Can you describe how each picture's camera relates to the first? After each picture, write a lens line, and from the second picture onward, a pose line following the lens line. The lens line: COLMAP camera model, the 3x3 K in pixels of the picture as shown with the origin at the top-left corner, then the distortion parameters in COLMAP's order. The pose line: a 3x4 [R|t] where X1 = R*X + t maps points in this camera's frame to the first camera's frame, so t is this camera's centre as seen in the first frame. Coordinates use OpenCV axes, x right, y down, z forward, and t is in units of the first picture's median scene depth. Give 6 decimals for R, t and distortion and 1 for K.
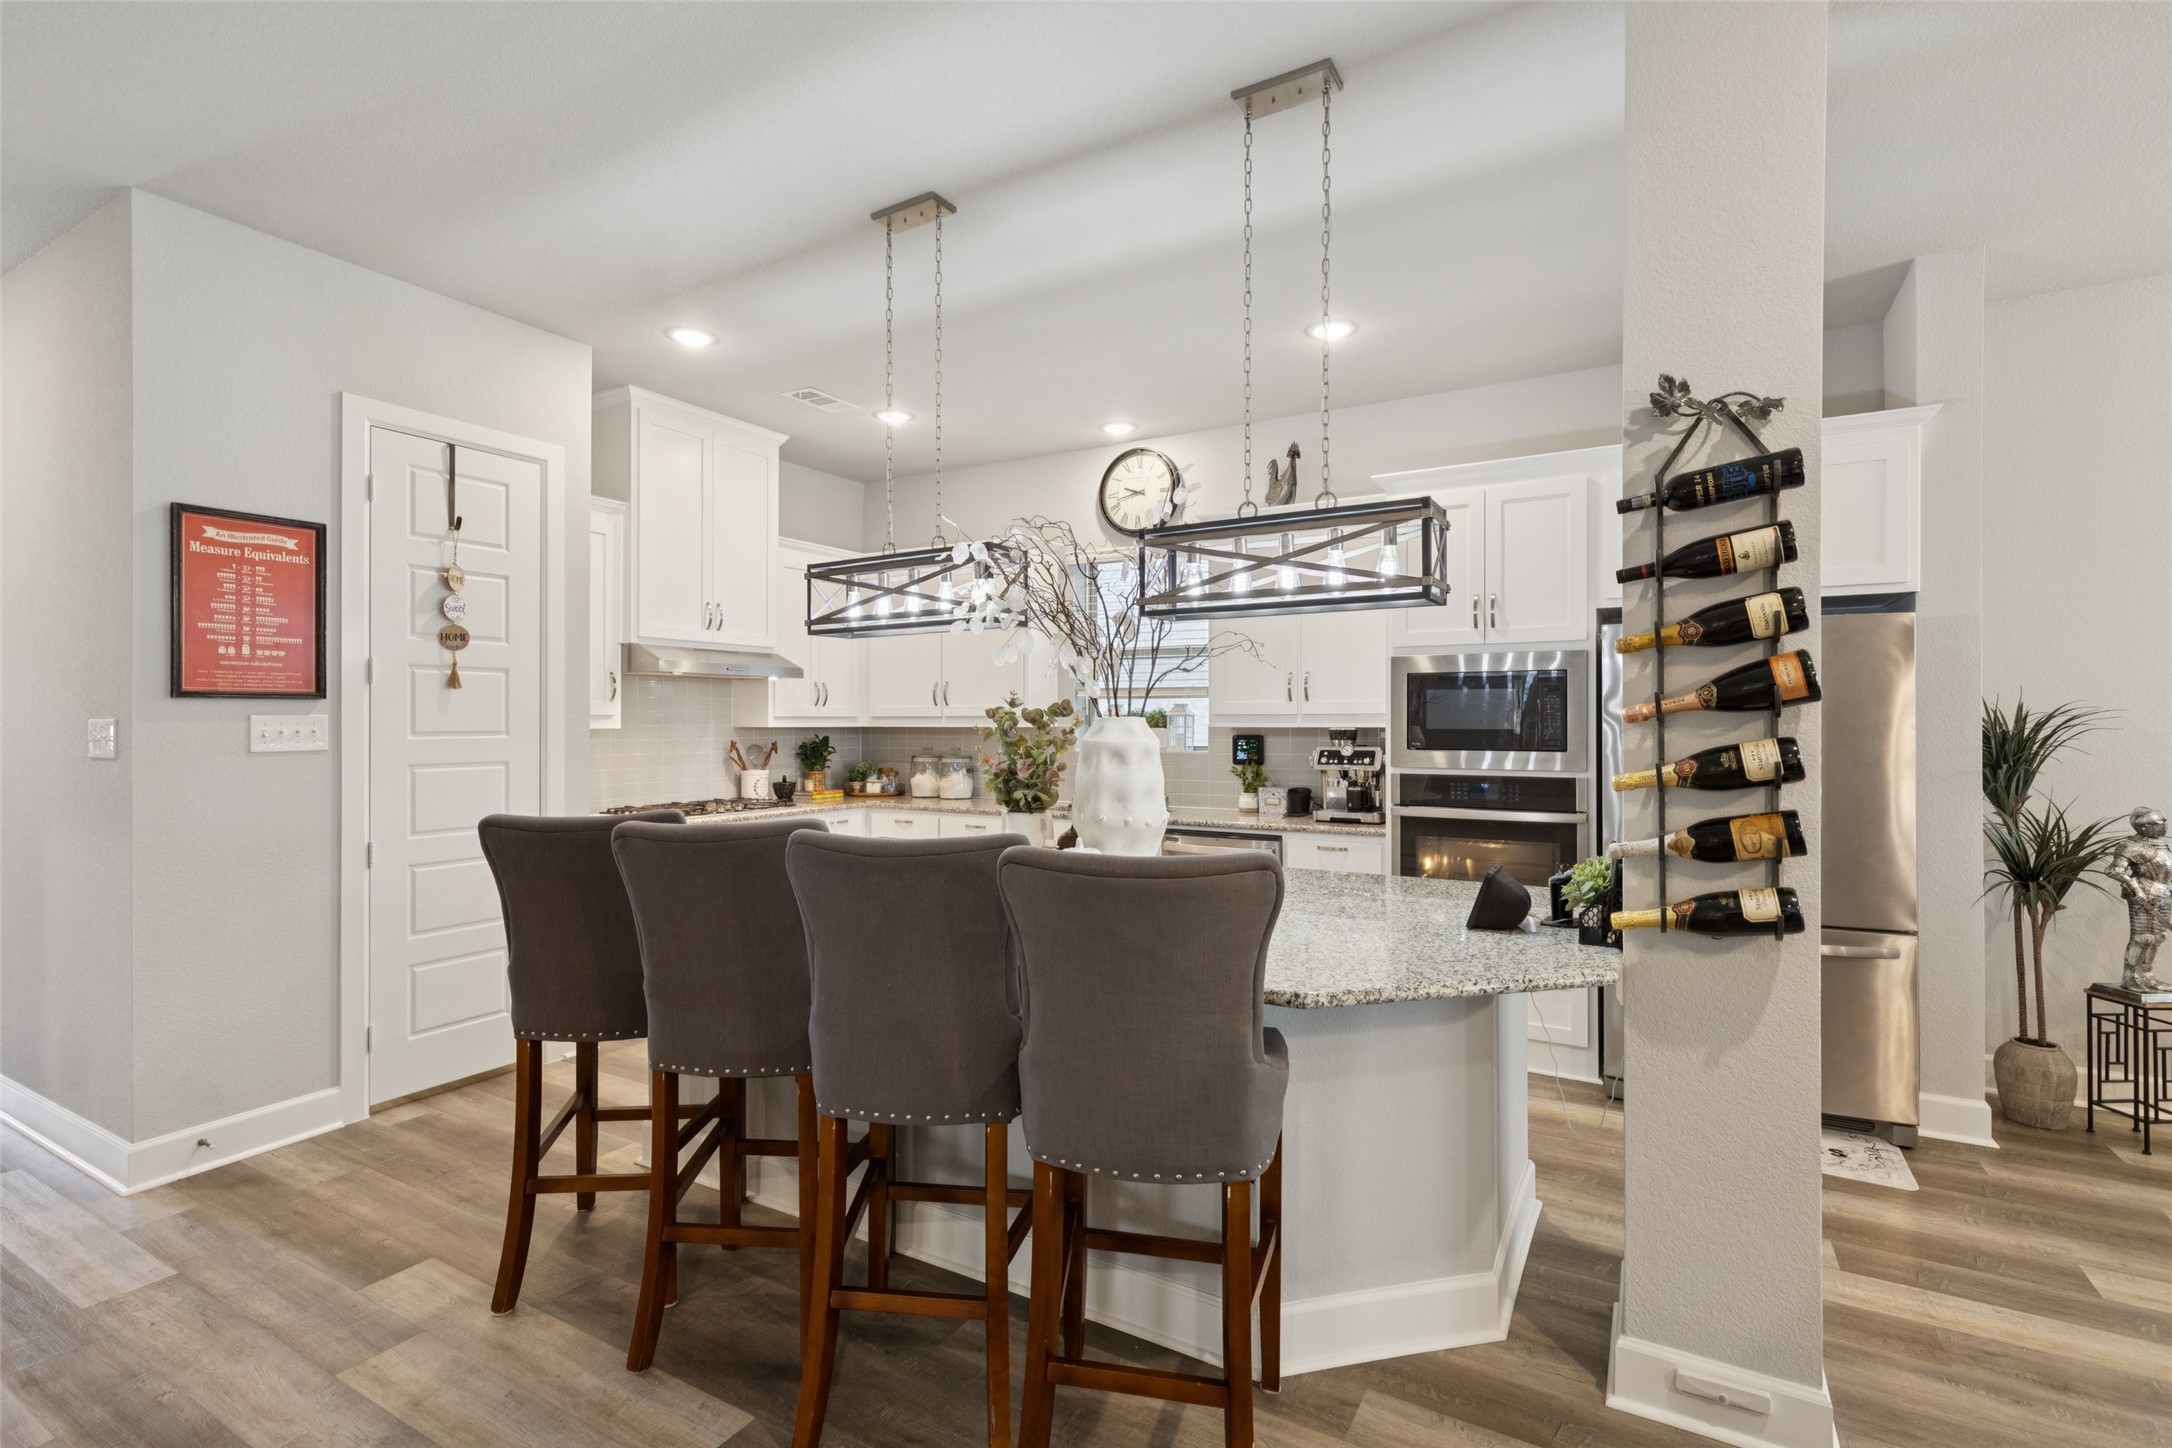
lens RADIAL K [[991.7, 0, 1091.8], [0, 991.7, 719.4], [0, 0, 1]] dist [0.001871, 0.000208]
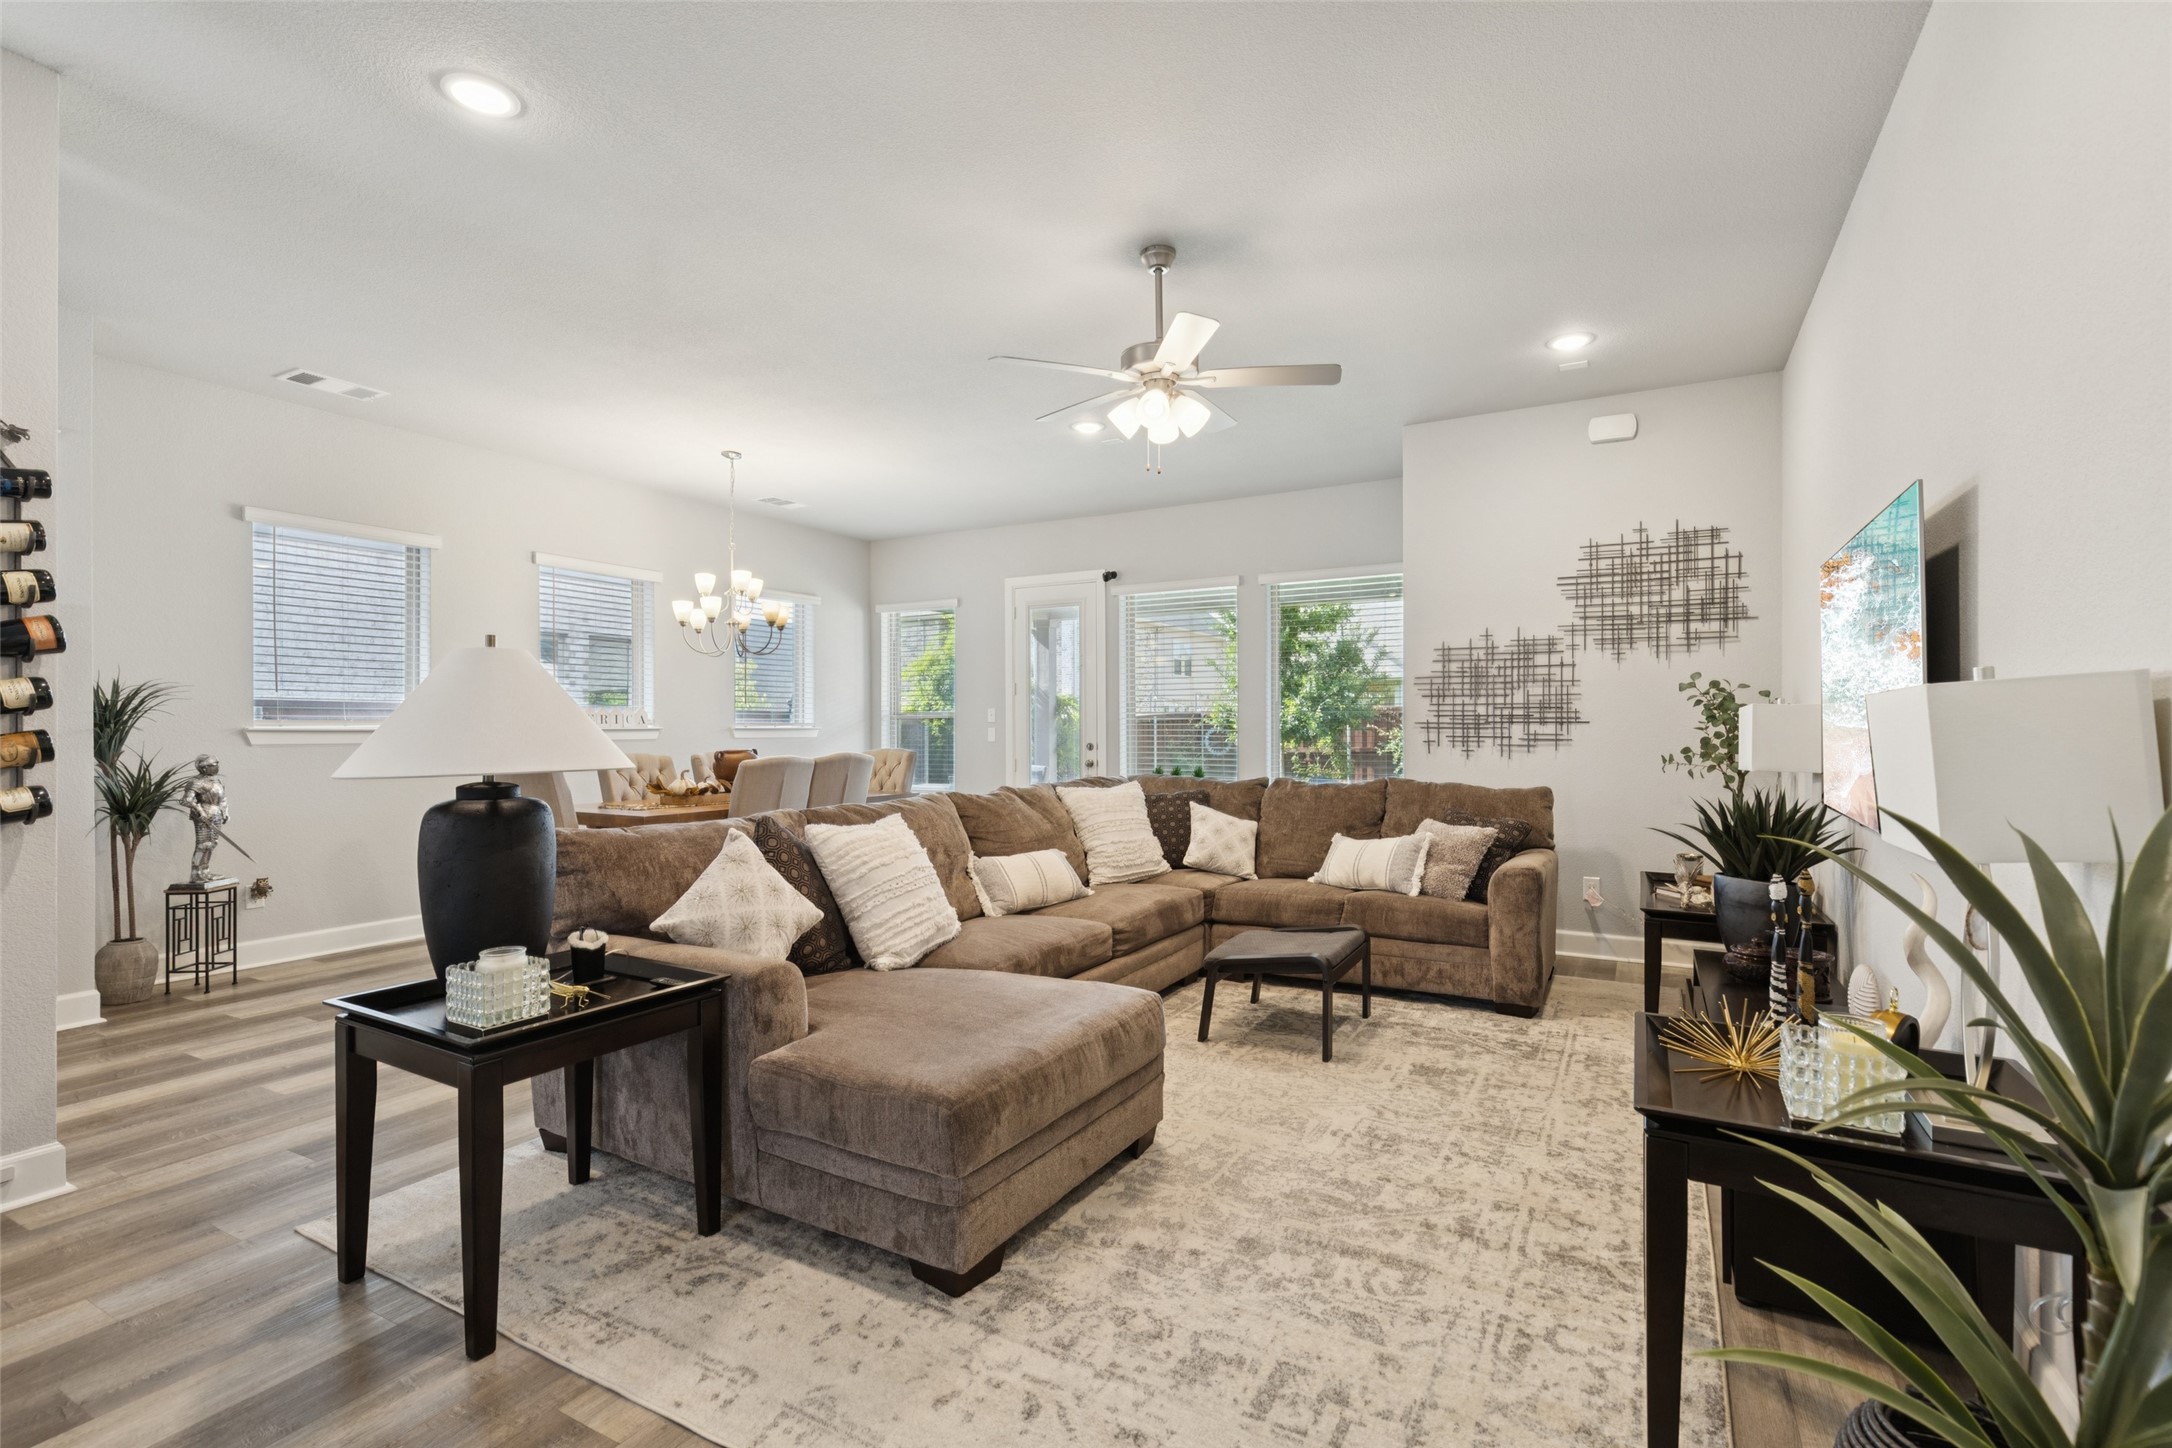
lens RADIAL K [[991.7, 0, 1091.8], [0, 991.7, 719.4], [0, 0, 1]] dist [0.001871, 0.000208]
pose [[-0.021542, 0.006809, 0.999745, -0.403385], [0.001996, 0.999975, -0.006767, 0.050039], [-0.999766, 0.001850, -0.021555, -0.249520]]
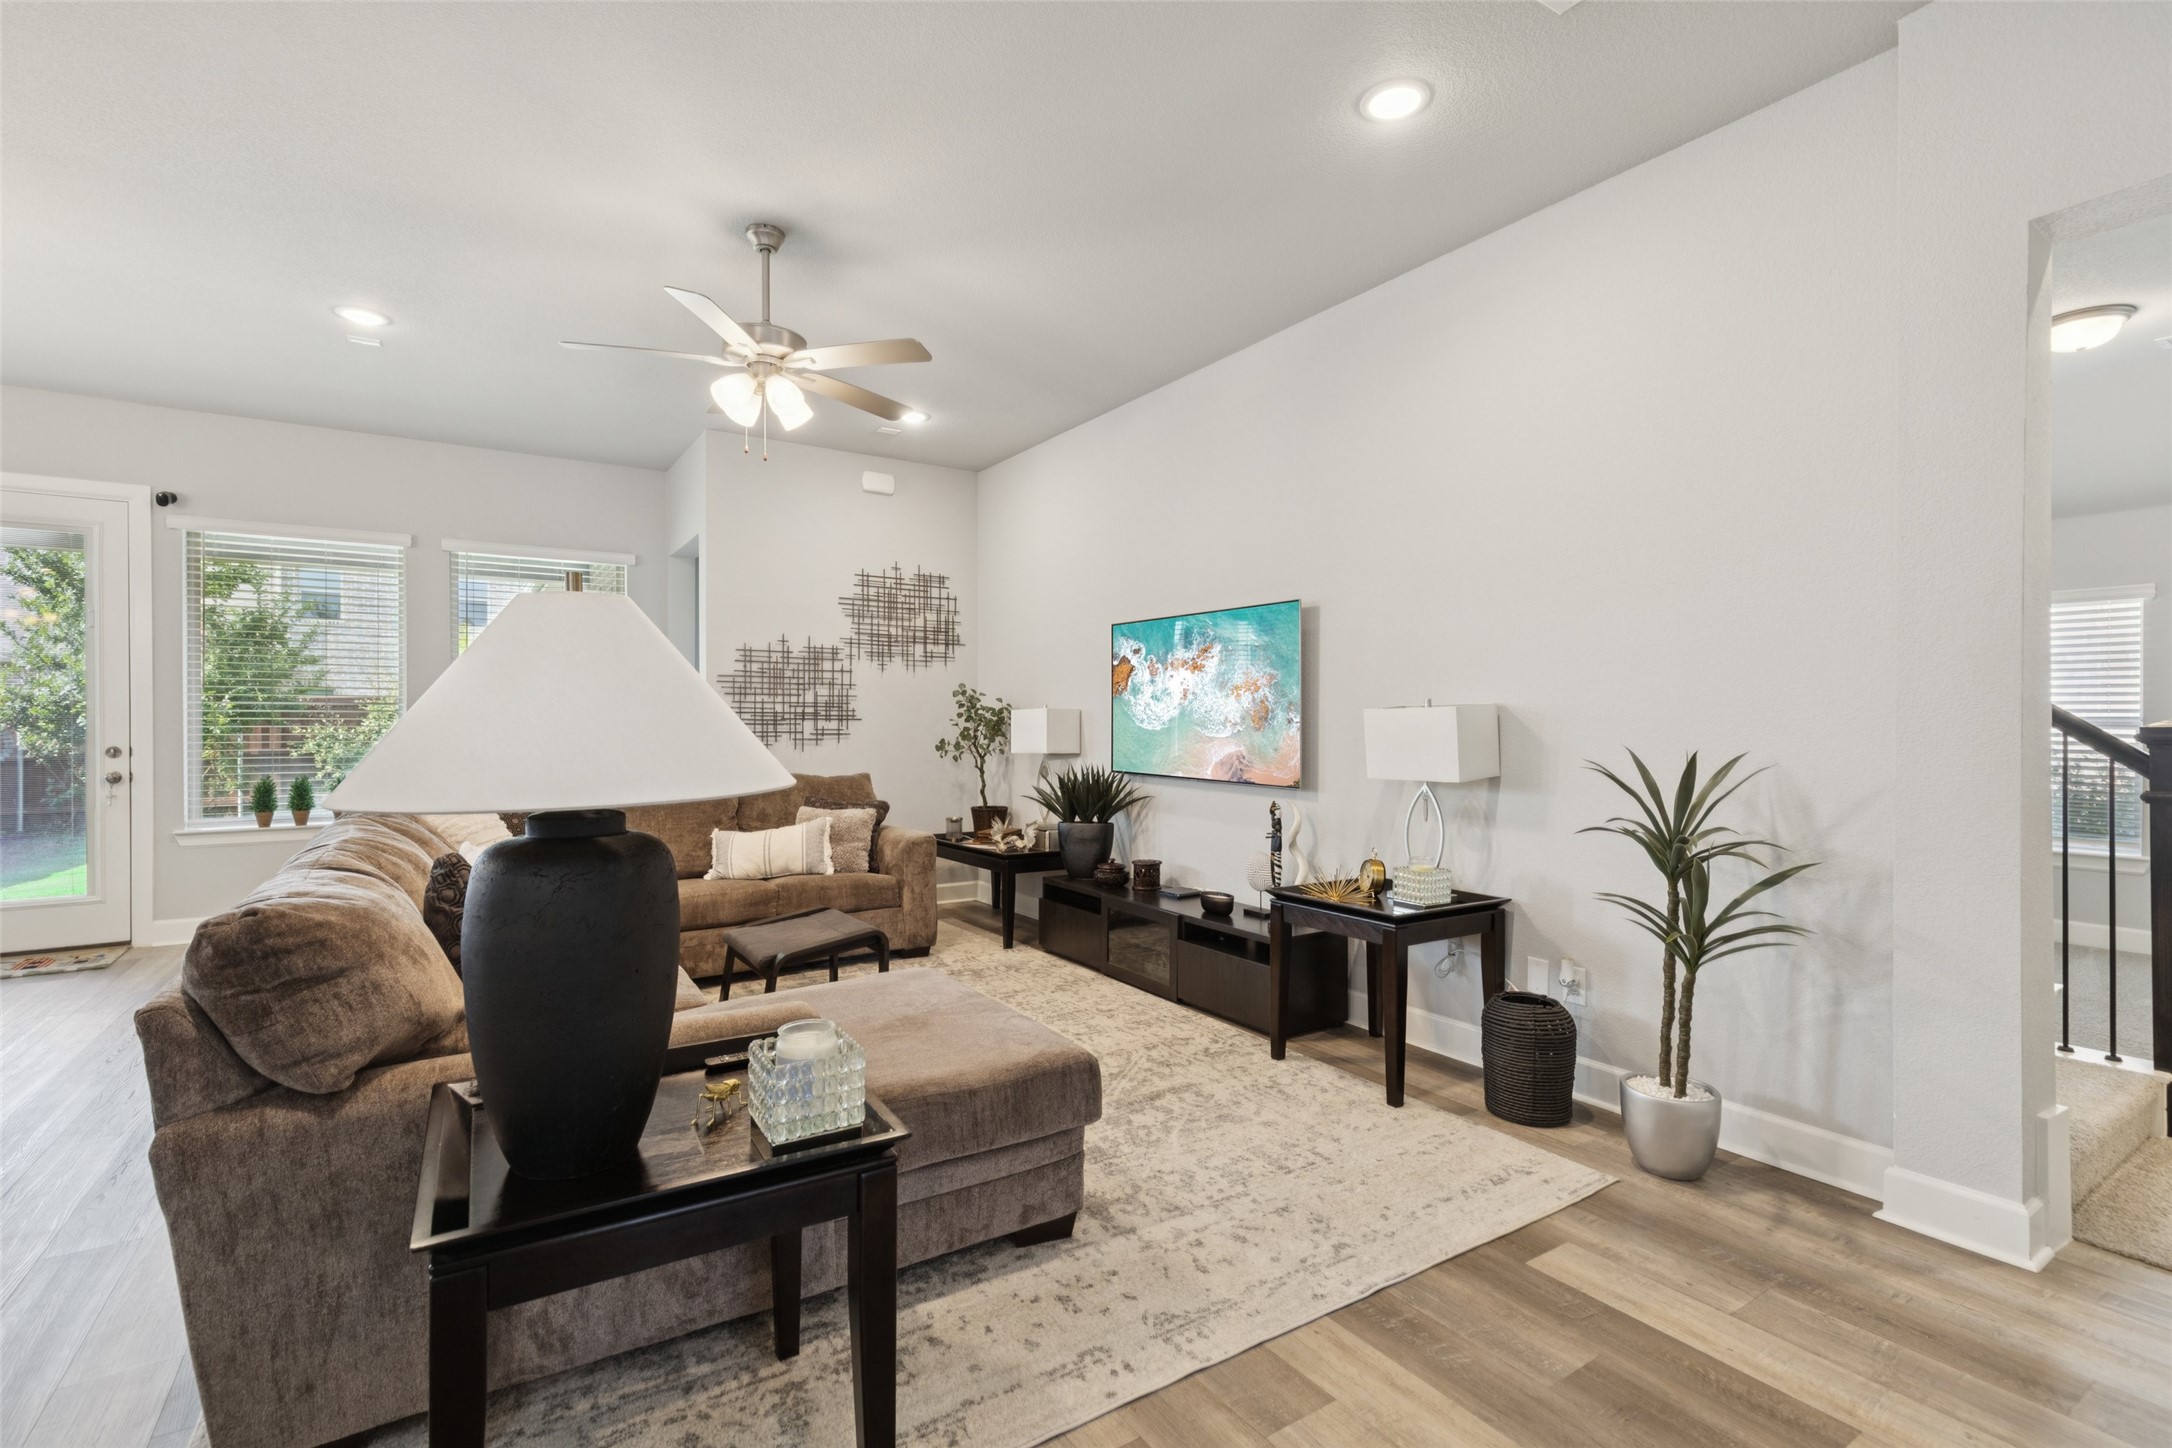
lens RADIAL K [[991.7, 0, 1091.8], [0, 991.7, 719.4], [0, 0, 1]] dist [0.001871, 0.000208]
pose [[-0.898136, -0.000730, 0.439717, -0.056104], [-0.002438, 0.999992, -0.003319, 0.050590], [-0.439711, -0.004053, -0.898130, 0.522173]]
